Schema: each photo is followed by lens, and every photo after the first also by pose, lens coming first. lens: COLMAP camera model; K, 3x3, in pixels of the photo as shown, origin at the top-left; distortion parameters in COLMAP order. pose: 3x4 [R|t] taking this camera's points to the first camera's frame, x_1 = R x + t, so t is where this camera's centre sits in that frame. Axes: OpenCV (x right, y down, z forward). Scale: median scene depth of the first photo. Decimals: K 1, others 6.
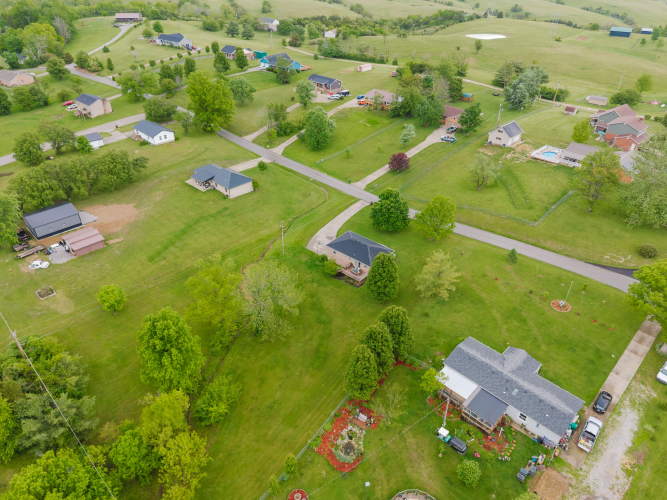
lens RADIAL K [[451.3, 0, 335.0], [0, 451.3, 250.5], [0, 0, 1]] dist [0.020319, -0.009471]
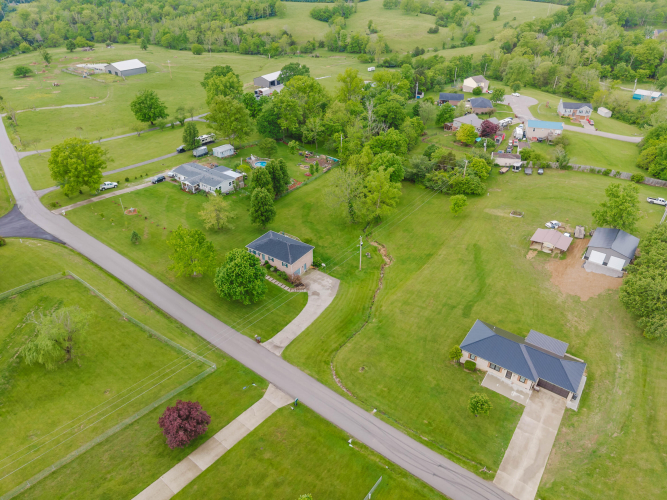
lens RADIAL K [[451.3, 0, 336.2], [0, 451.3, 250.4], [0, 0, 1]] dist [0.020319, -0.009471]
pose [[-0.990740, 0.062982, -0.120283, 0.038460], [-0.085715, 0.396916, 0.913844, -0.715202], [0.105298, 0.915691, -0.387842, 1.076896]]
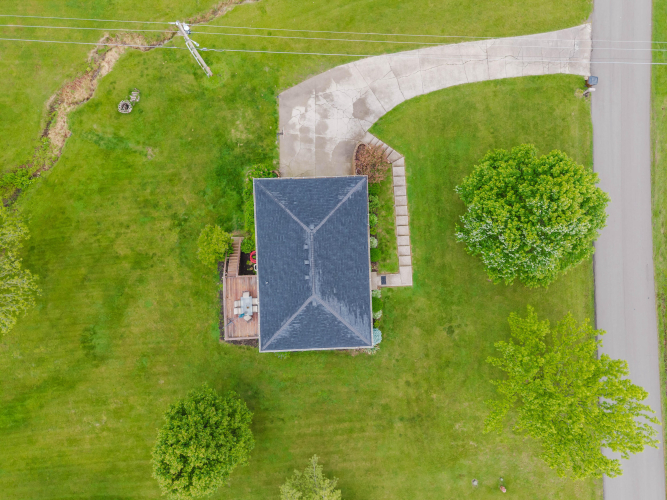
lens RADIAL K [[451.3, 0, 333.8], [0, 451.3, 249.8], [0, 0, 1]] dist [0.020319, -0.009471]
pose [[0.684946, 0.728407, 0.016510, 0.037849], [-0.410773, 0.367350, 0.834457, -0.228752], [0.601759, -0.578340, 0.550825, 0.630912]]
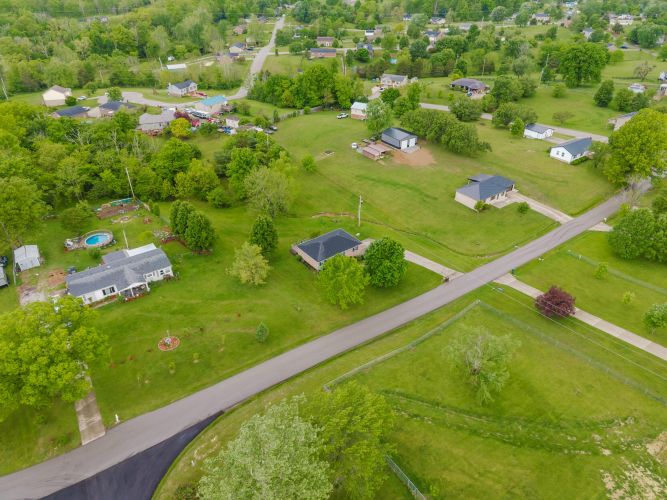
lens RADIAL K [[451.3, 0, 335.3], [0, 451.3, 250.6], [0, 0, 1]] dist [0.020319, -0.009471]
pose [[-0.181850, 0.532602, -0.826599, 0.688962], [-0.551065, 0.641013, 0.534257, -0.419654], [0.814407, 0.552664, 0.176930, 0.637772]]
